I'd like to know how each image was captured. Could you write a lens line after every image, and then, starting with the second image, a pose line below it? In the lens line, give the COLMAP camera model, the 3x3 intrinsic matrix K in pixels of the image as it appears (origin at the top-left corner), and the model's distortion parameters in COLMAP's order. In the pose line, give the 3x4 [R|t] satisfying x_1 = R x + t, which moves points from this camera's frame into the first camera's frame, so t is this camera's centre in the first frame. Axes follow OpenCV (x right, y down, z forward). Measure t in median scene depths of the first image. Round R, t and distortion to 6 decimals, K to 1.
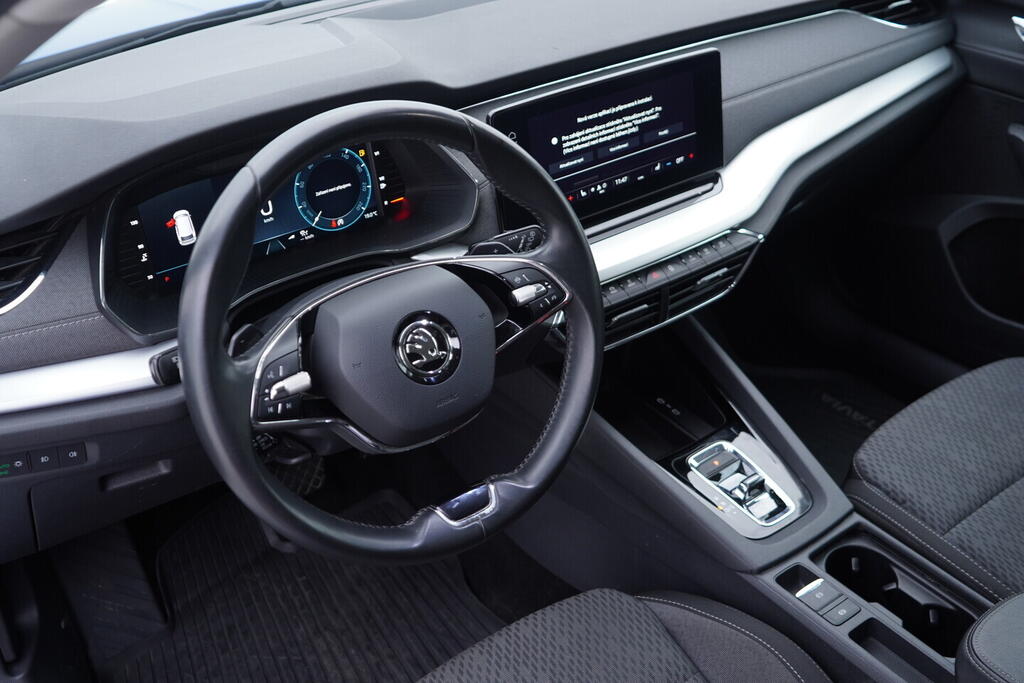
lens RADIAL K [[1039.4, 0, 507.2], [0, 1039.4, 339.4], [0, 0, 1]] dist [0.003971, 0.000000]
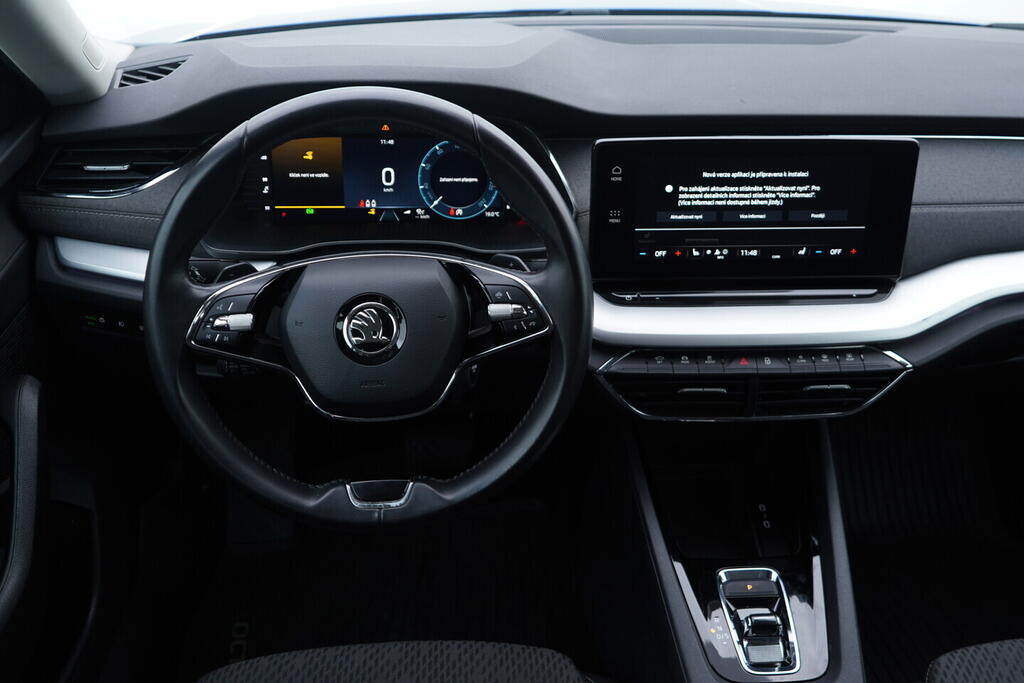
lens RADIAL K [[1039.4, 0, 508.6], [0, 1039.4, 339.2], [0, 0, 1]] dist [0.003971, 0.000000]
pose [[0.836728, 0.313708, -0.448858, 0.380153], [-0.327969, 0.943467, 0.048017, -0.058120], [0.438546, 0.107034, 0.892312, 0.106854]]
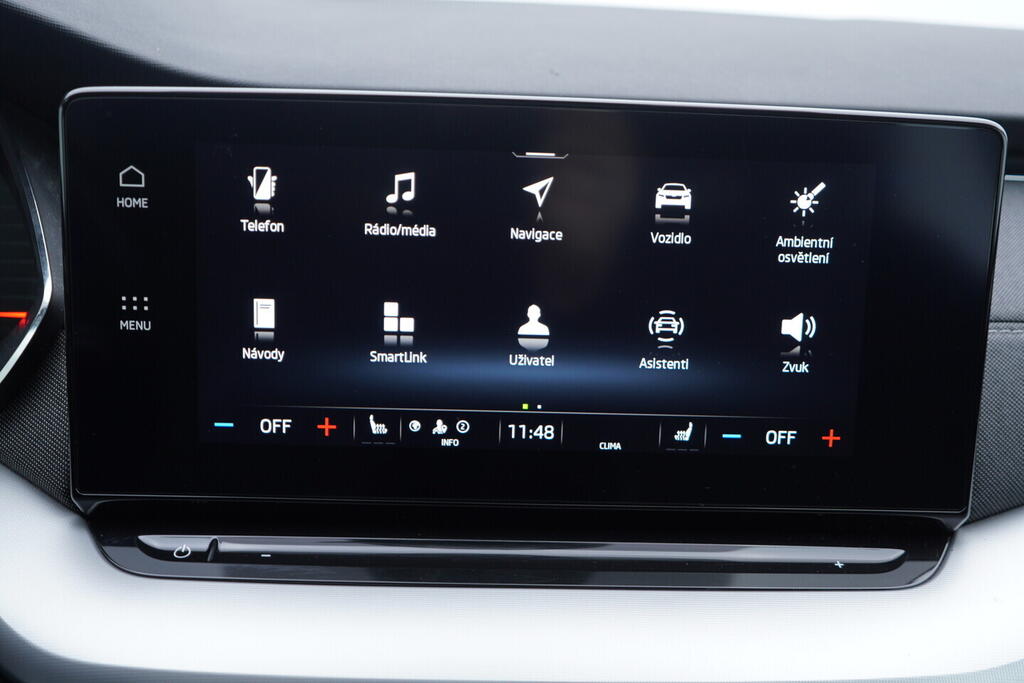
lens RADIAL K [[1039.4, 0, 532.9], [0, 1039.4, 361.7], [0, 0, 1]] dist [0.003971, 0.000000]
pose [[0.817505, 0.239724, -0.523658, 0.283206], [-0.358516, 0.923421, -0.136964, -0.133909], [0.450724, 0.299709, 0.840846, 0.751447]]
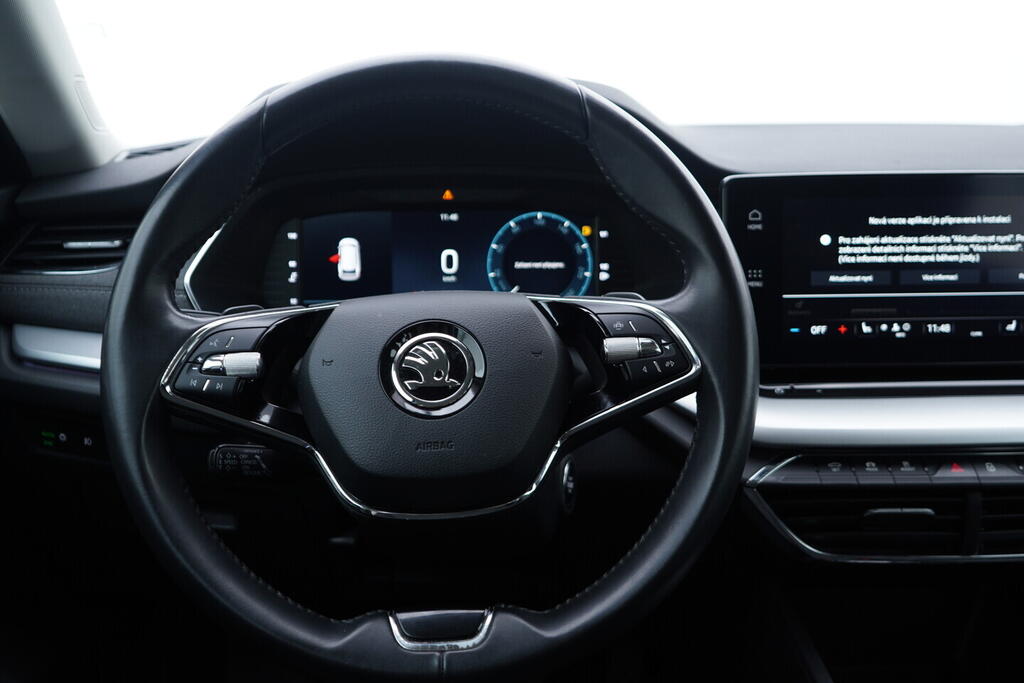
lens RADIAL K [[1039.4, 0, 511.9], [0, 1039.4, 343.7], [0, 0, 1]] dist [0.003971, 0.000000]
pose [[0.824807, 0.150410, -0.545042, 0.259445], [-0.319821, 0.919047, -0.230362, 0.103130], [0.466271, 0.364320, 0.806140, 0.346247]]
